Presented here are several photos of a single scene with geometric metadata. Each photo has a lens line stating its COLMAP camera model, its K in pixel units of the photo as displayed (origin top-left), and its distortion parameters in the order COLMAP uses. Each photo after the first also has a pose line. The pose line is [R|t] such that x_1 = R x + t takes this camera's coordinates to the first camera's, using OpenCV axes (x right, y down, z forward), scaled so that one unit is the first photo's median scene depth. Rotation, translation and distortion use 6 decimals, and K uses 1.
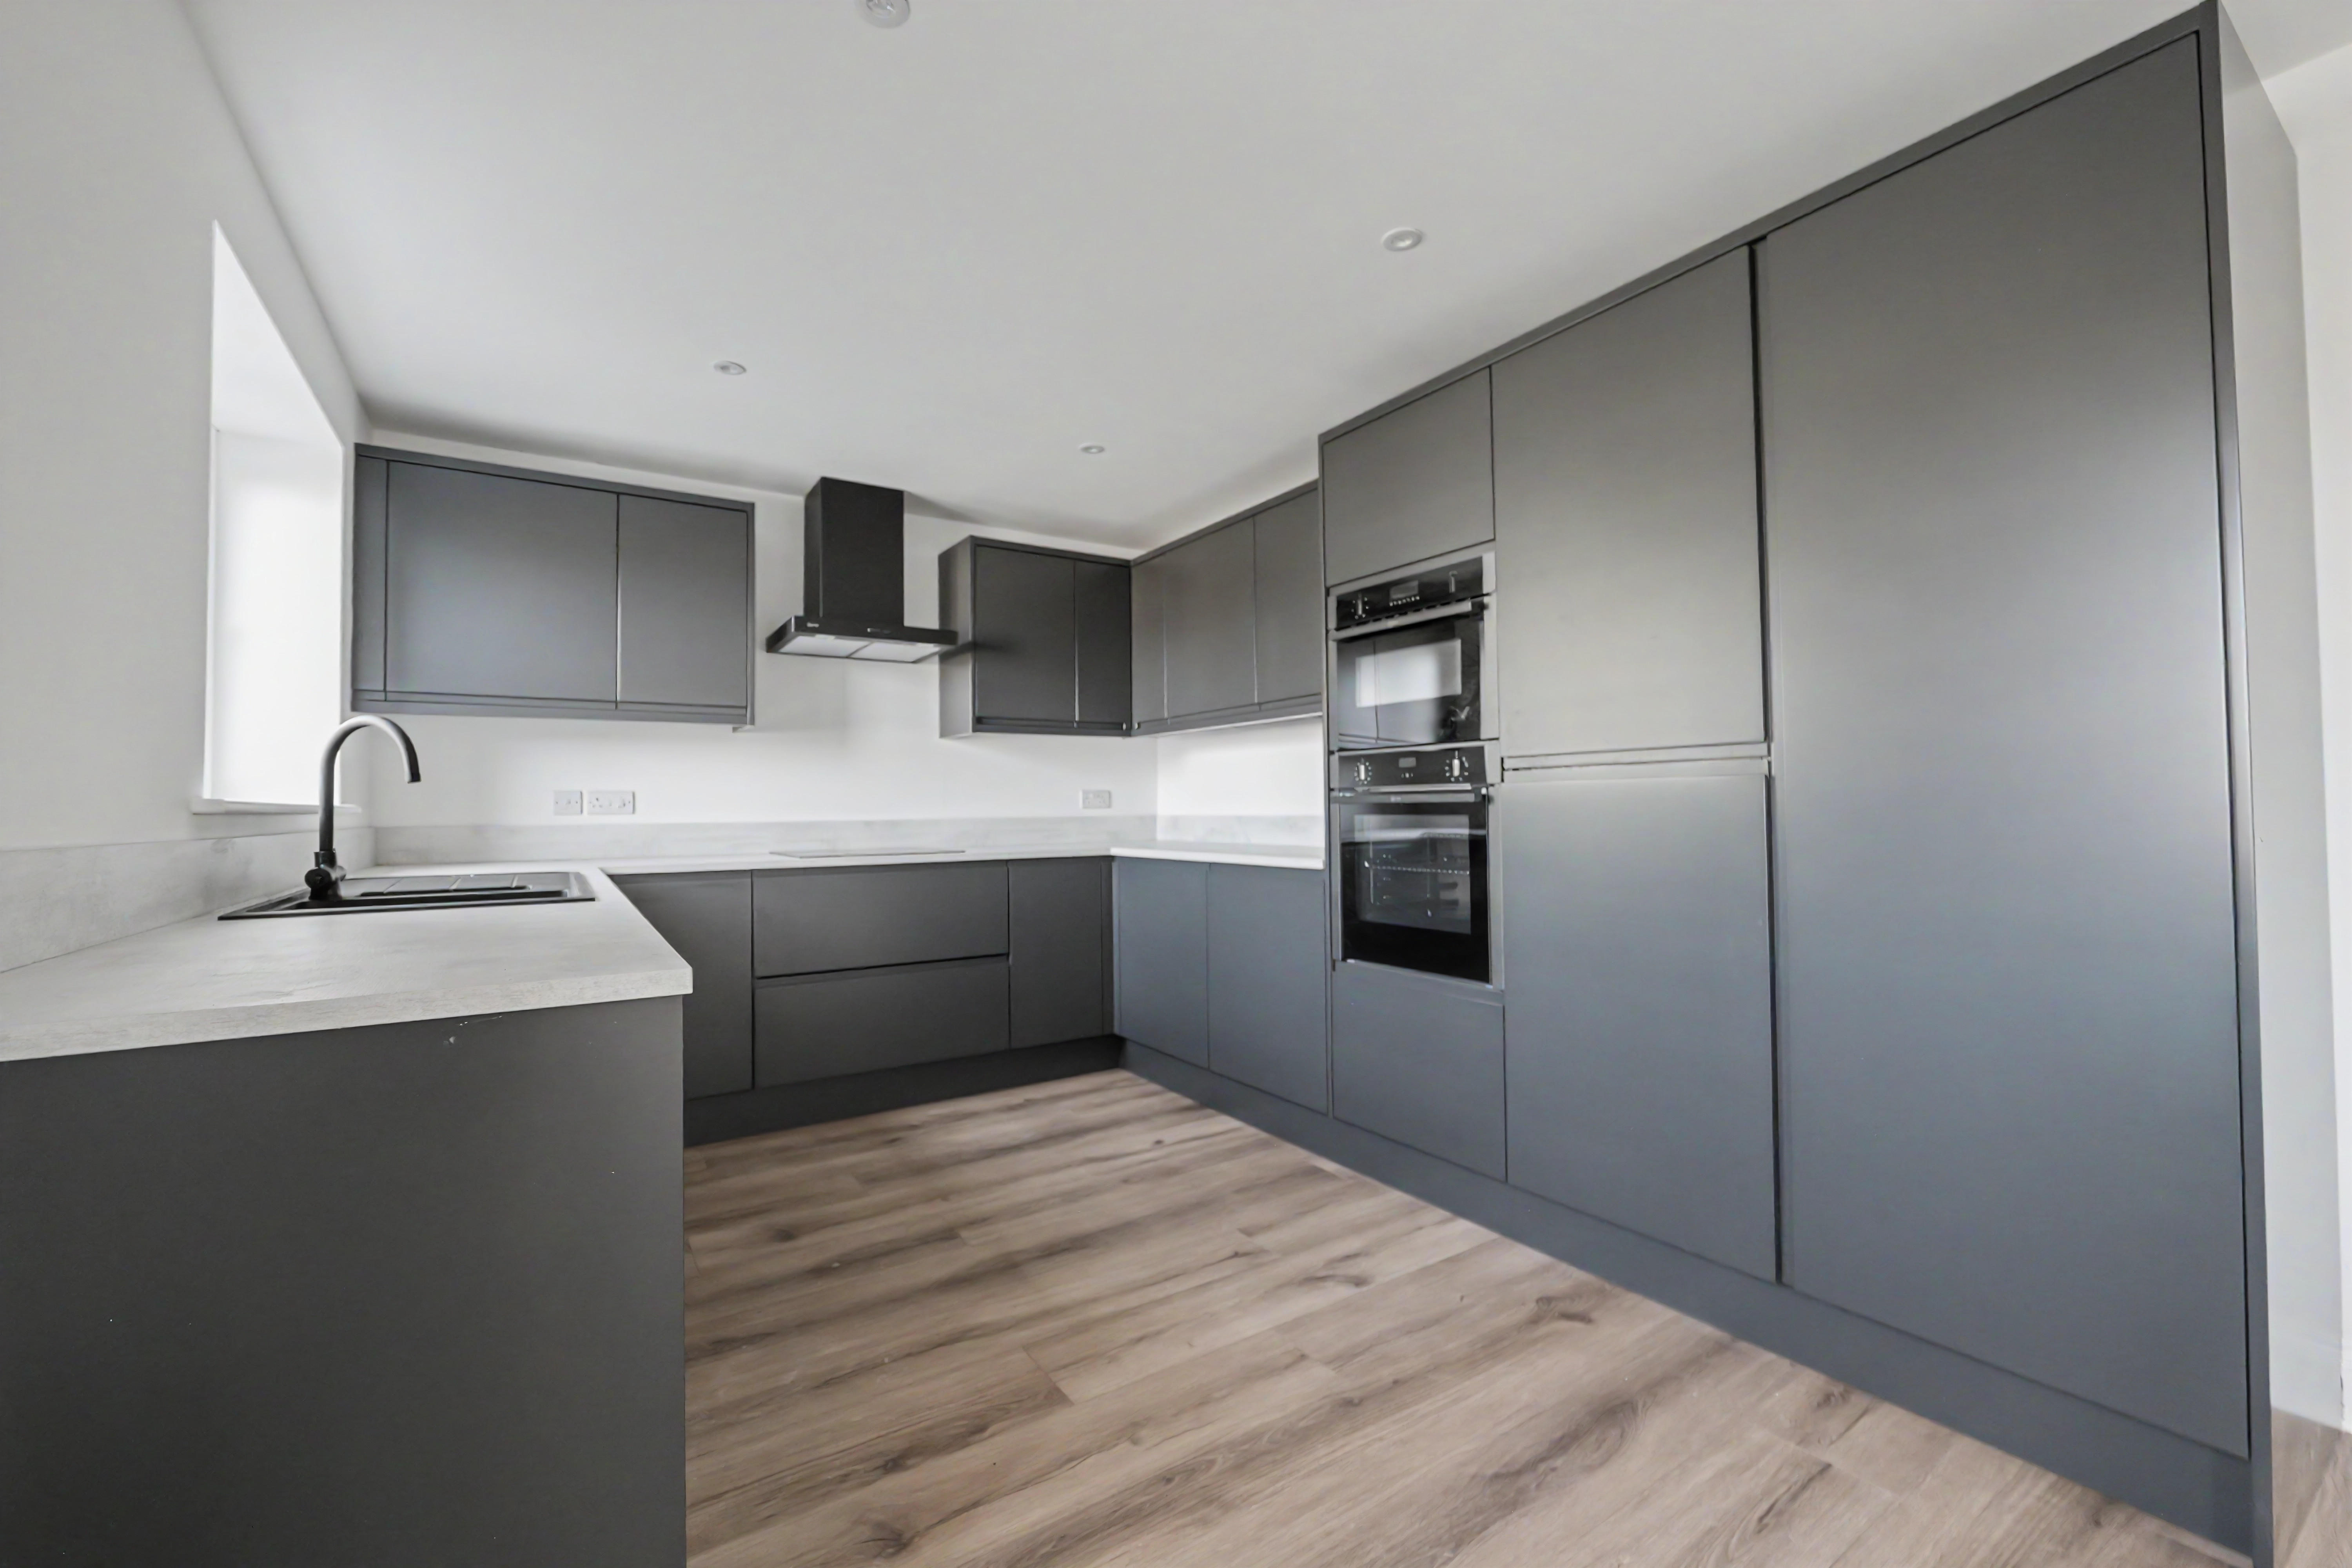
lens RADIAL K [[961.0, 0, 1168.7], [0, 961.0, 787.0], [0, 0, 1]] dist [-0.006320, 0.000187]
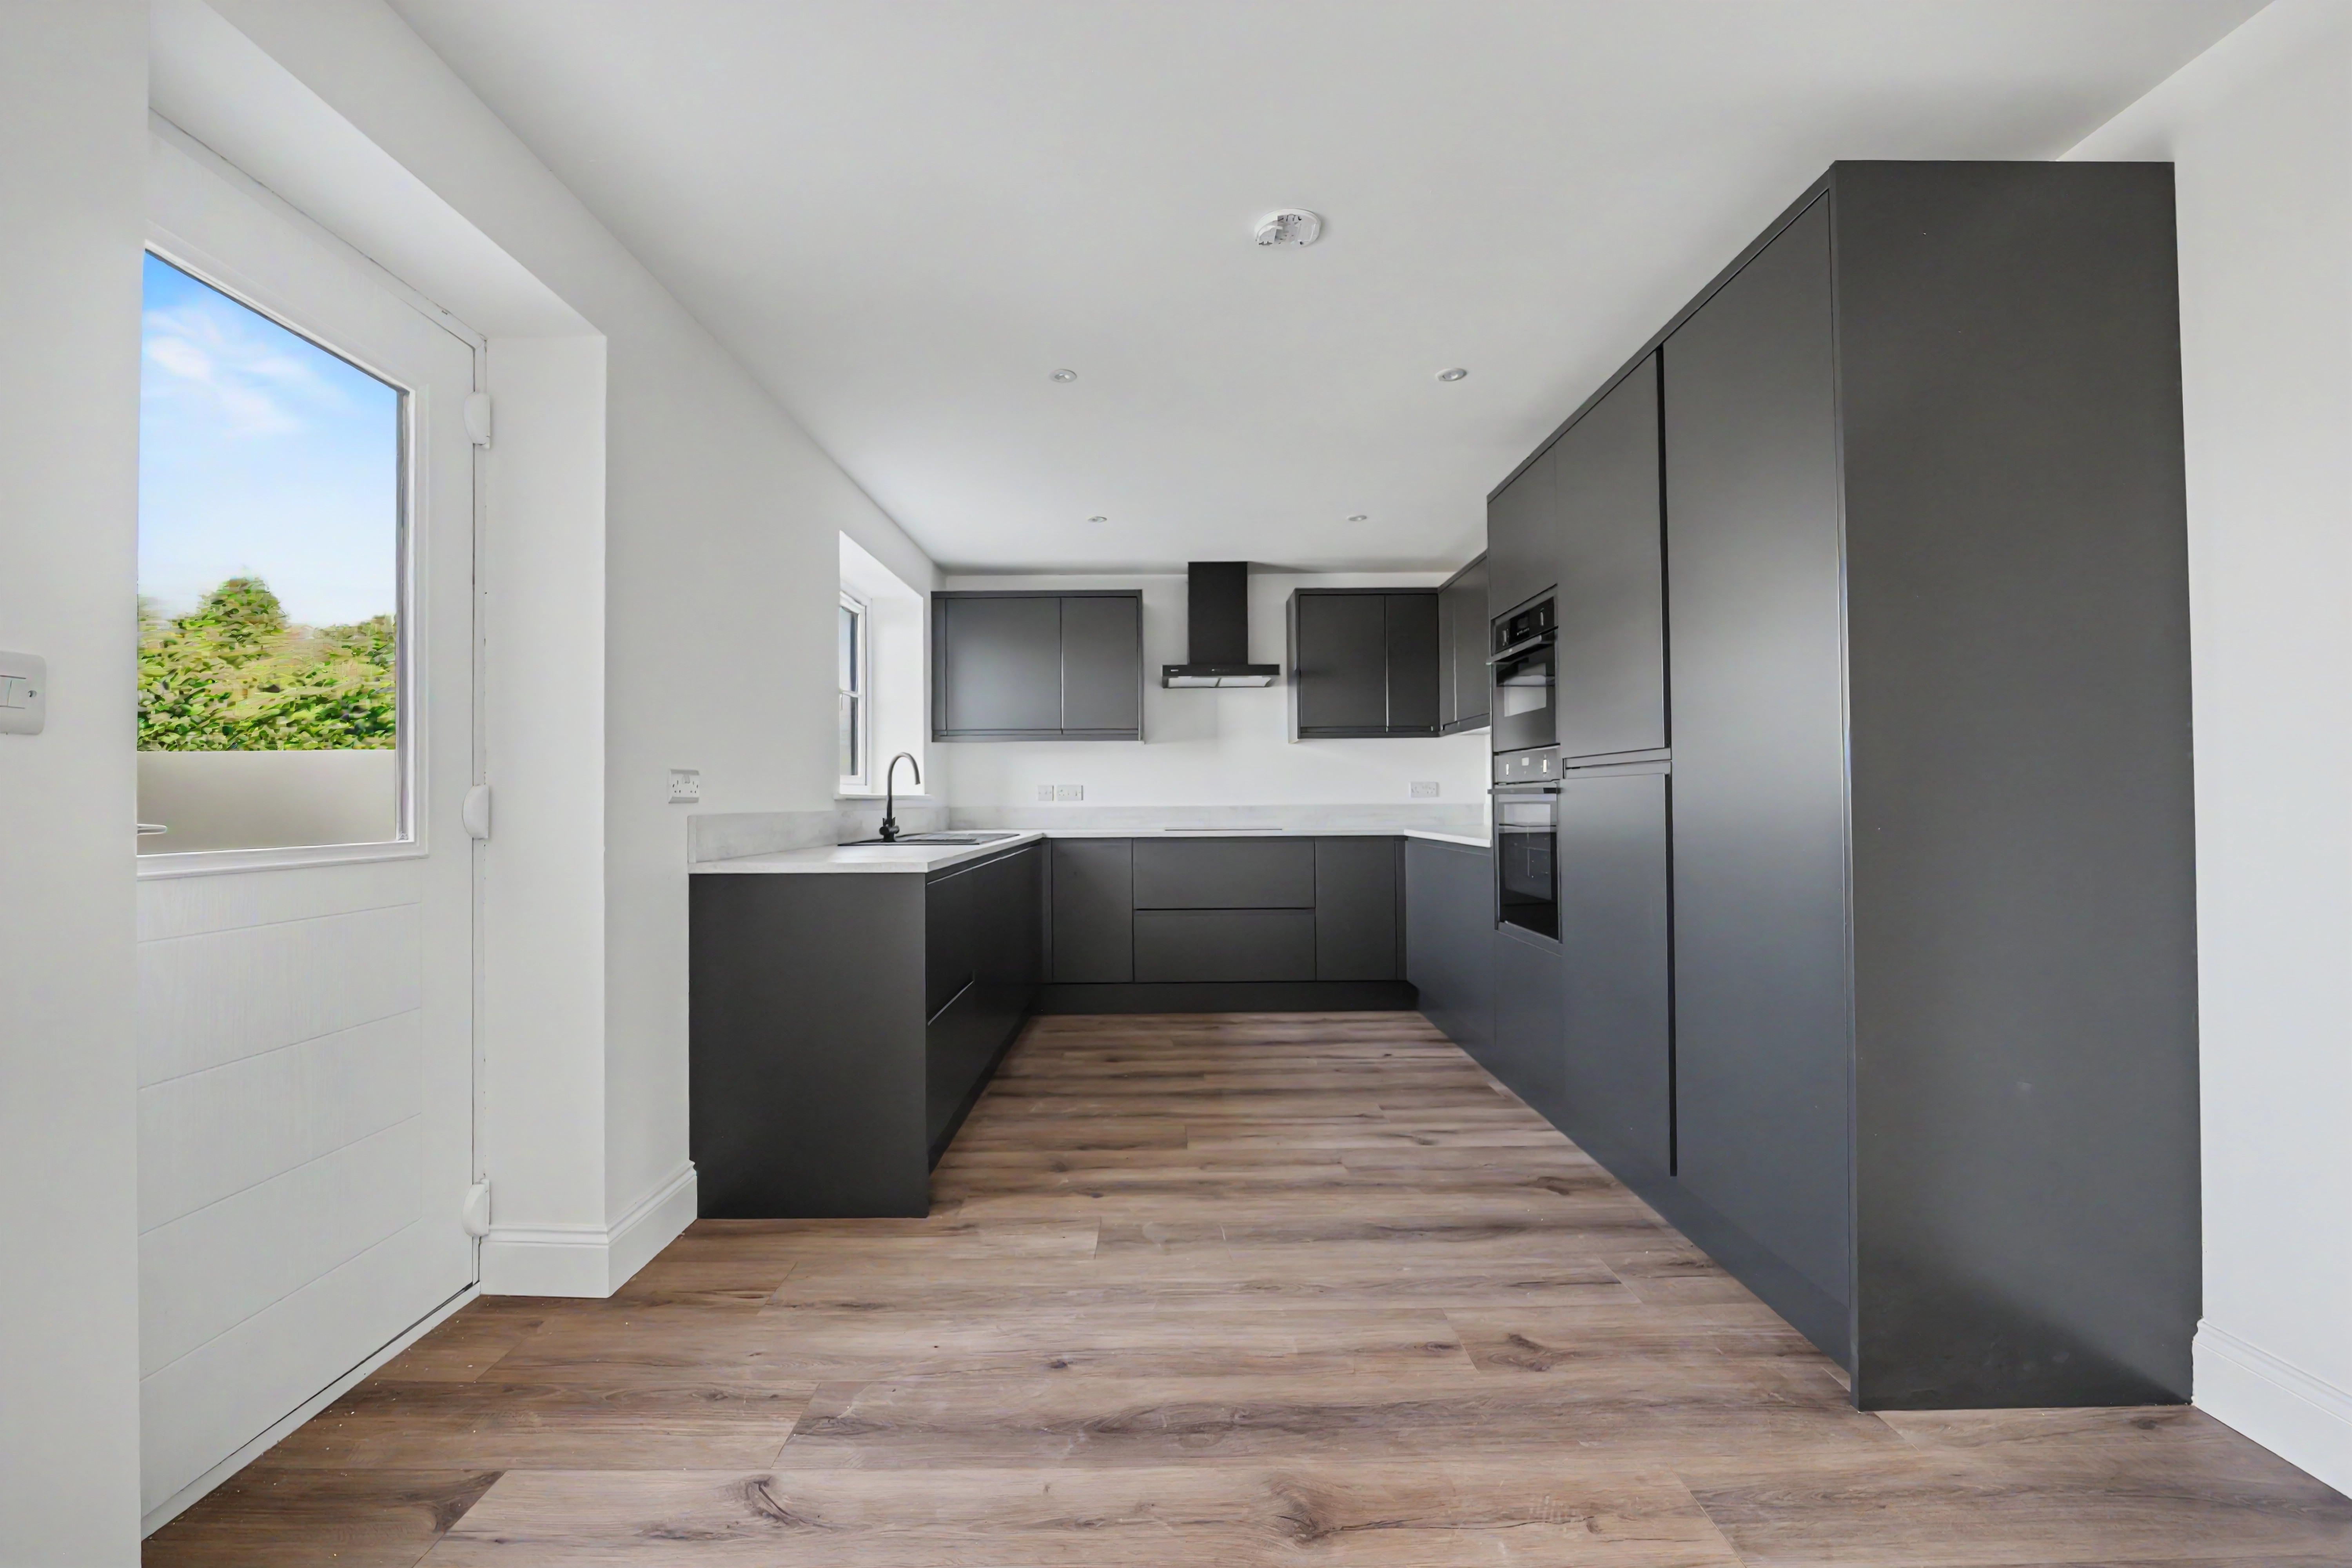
lens RADIAL K [[955.8, 0, 1170.0], [0, 955.8, 787.7], [0, 0, 1]] dist [-0.013432, 0.000994]
pose [[0.840043, -0.002554, -0.542514, 0.499344], [0.010387, 0.999881, 0.011375, -0.010298], [0.542421, -0.015191, 0.839970, -0.267880]]
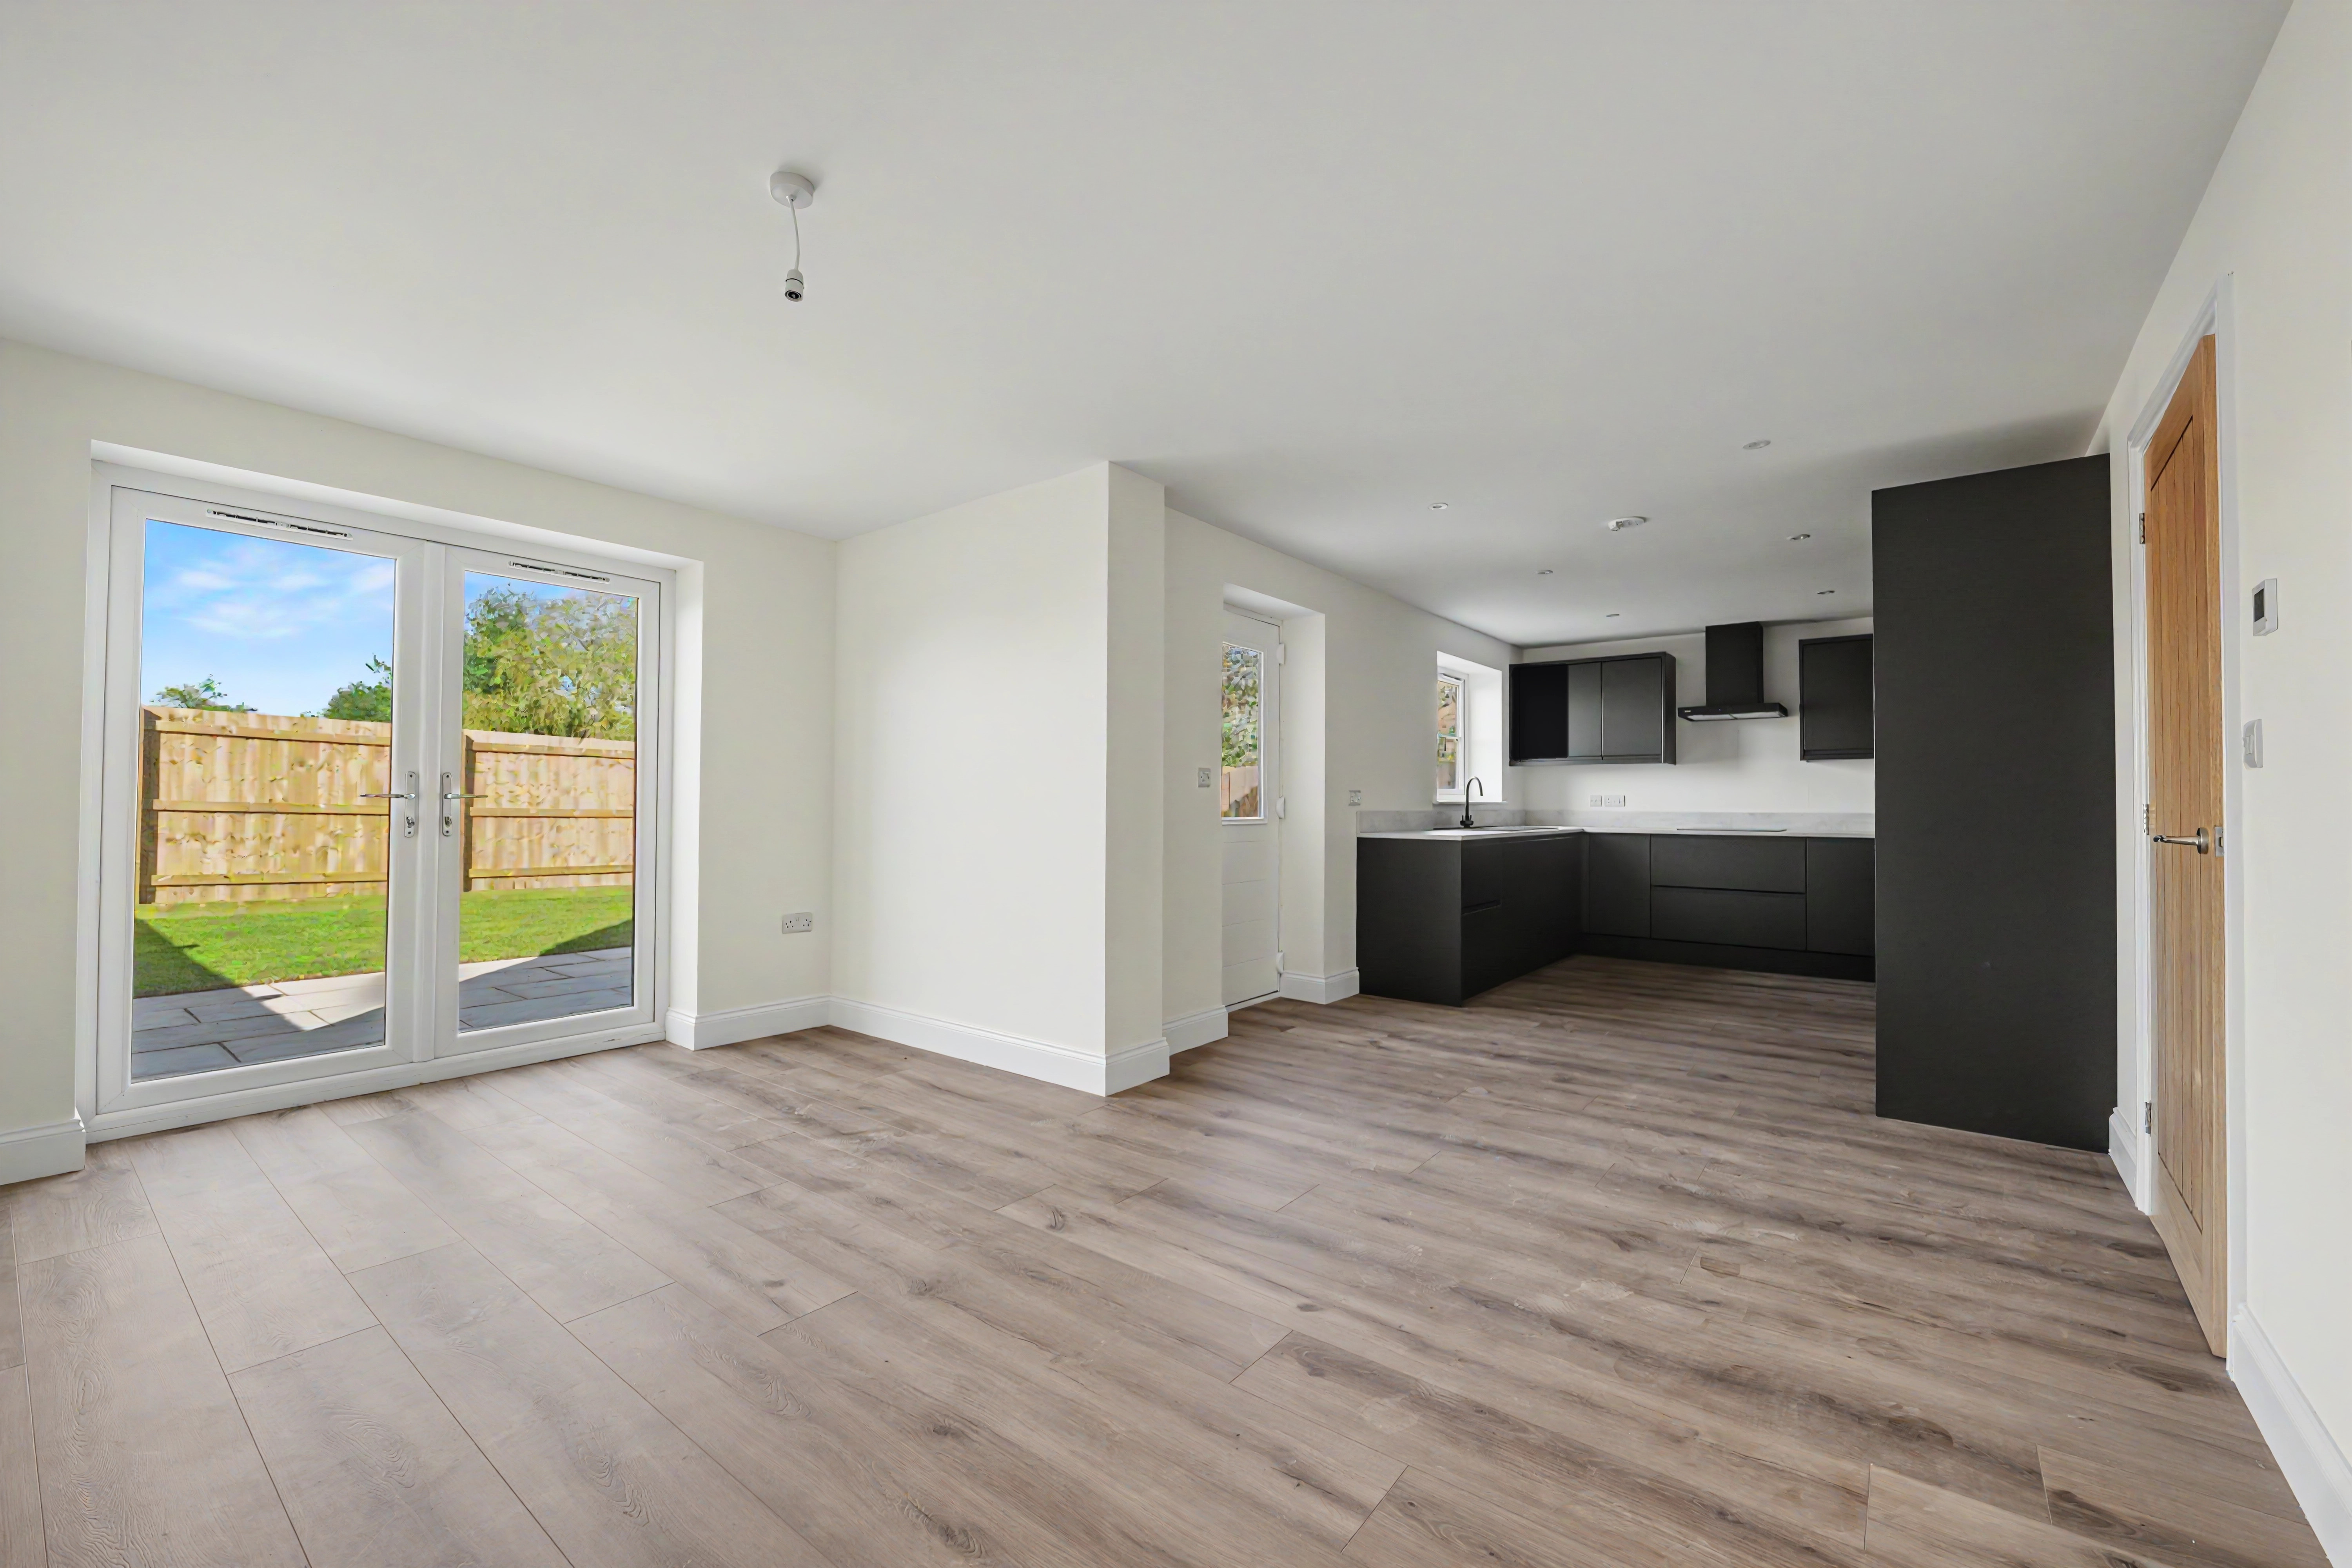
lens RADIAL K [[955.8, 0, 1170.0], [0, 955.8, 787.7], [0, 0, 1]] dist [-0.013432, 0.000994]
pose [[0.318889, -0.004573, -0.947781, 1.394455], [0.012653, 0.999920, -0.000568, -0.031077], [0.947707, -0.011811, 0.318922, -0.763364]]
